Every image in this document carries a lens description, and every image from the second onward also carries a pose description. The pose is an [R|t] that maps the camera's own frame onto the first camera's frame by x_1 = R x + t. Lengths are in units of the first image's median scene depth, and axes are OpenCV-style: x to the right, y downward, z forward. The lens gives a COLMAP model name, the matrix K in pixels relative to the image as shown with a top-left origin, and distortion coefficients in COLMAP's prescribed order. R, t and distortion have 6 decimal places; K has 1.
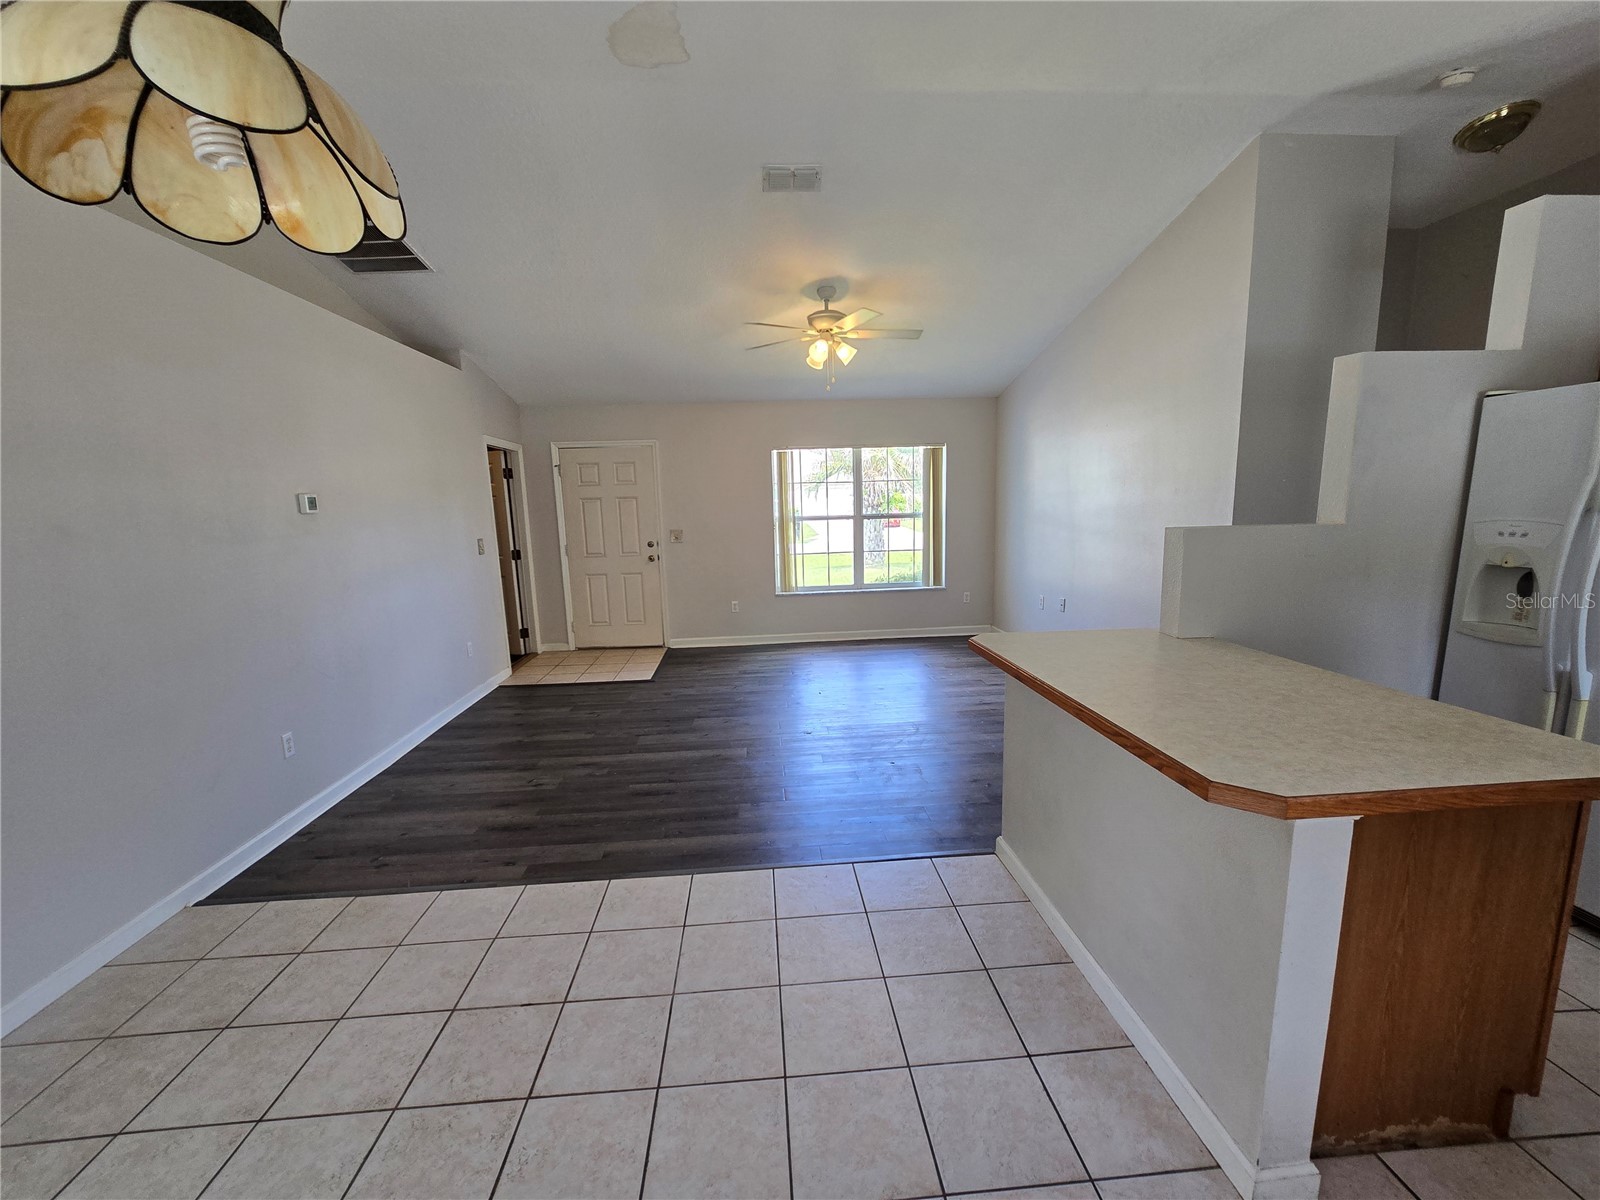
lens RADIAL K [[655.2, 0, 801.0], [0, 655.2, 611.3], [0, 0, 1]] dist [-0.003531, -0.000168]
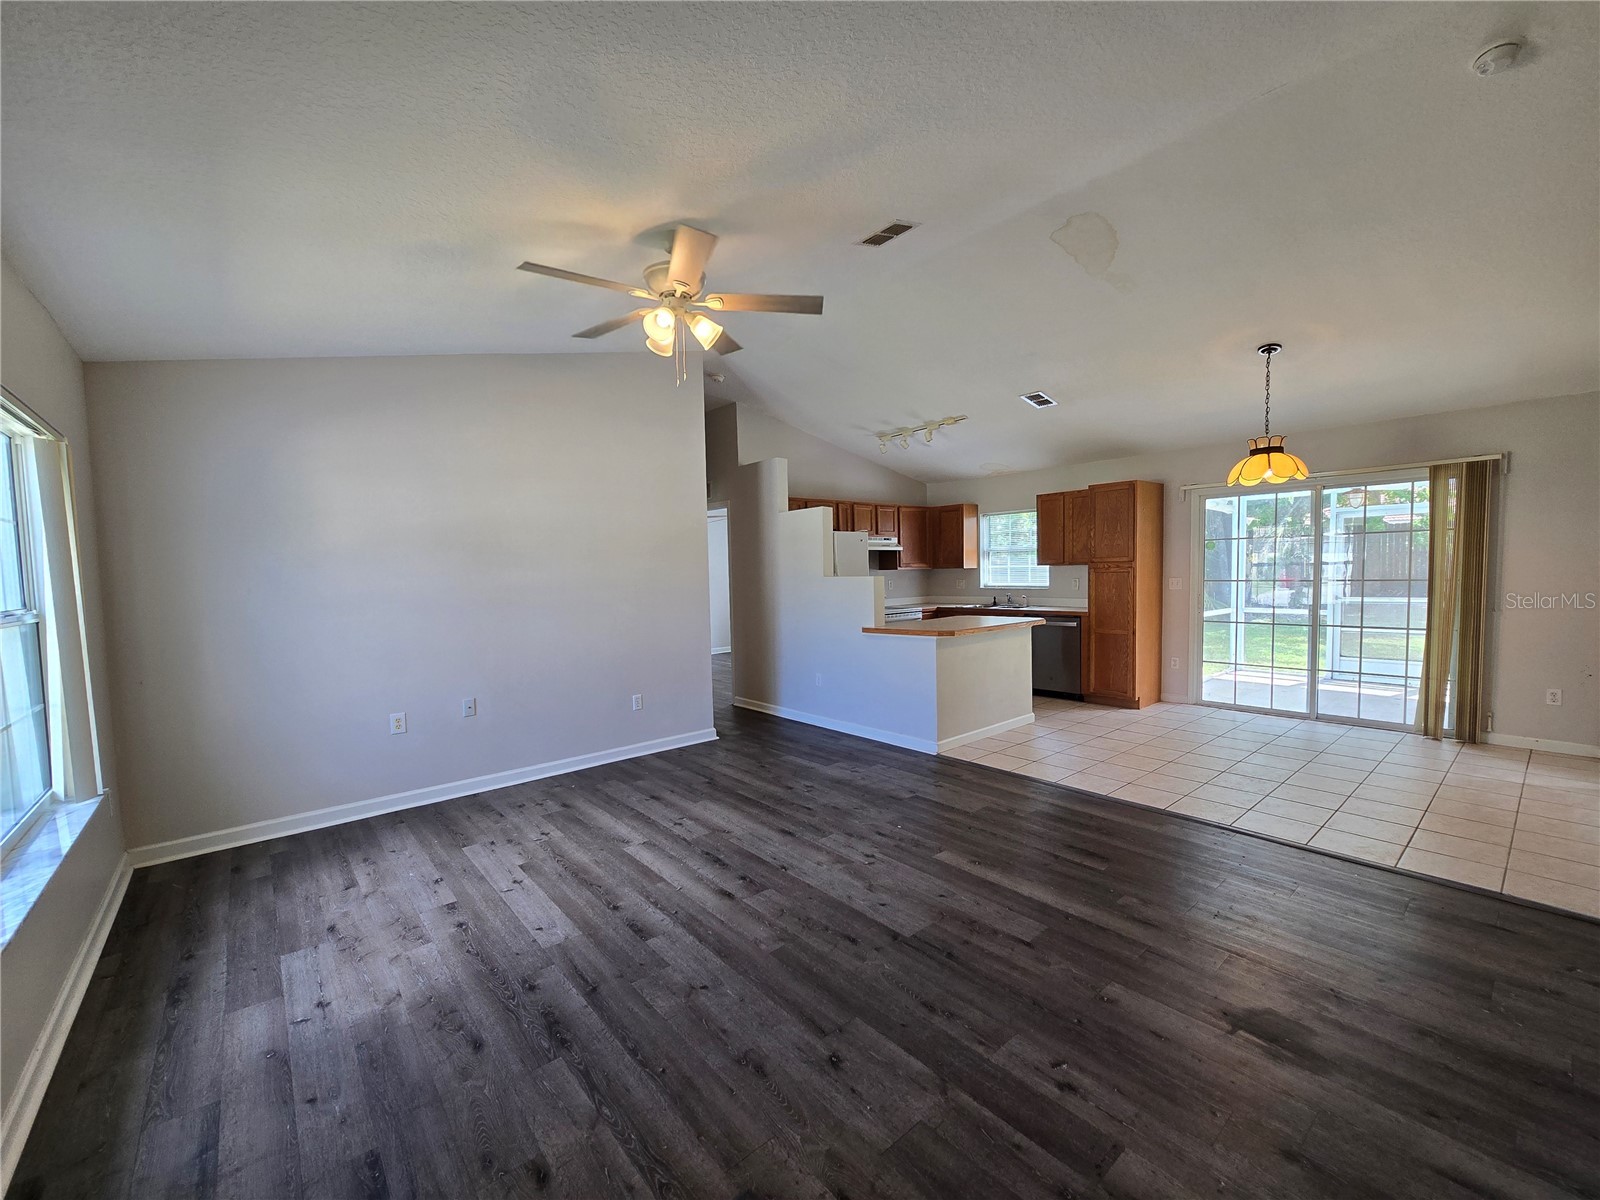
lens RADIAL K [[657.8, 0, 801.1], [0, 657.8, 608.7], [0, 0, 1]] dist [-0.003575, -0.000047]
pose [[-0.592423, -0.005592, 0.805608, -0.516148], [0.172108, 0.976012, 0.133339, -0.178969], [-0.787029, 0.217644, -0.577249, 1.247504]]
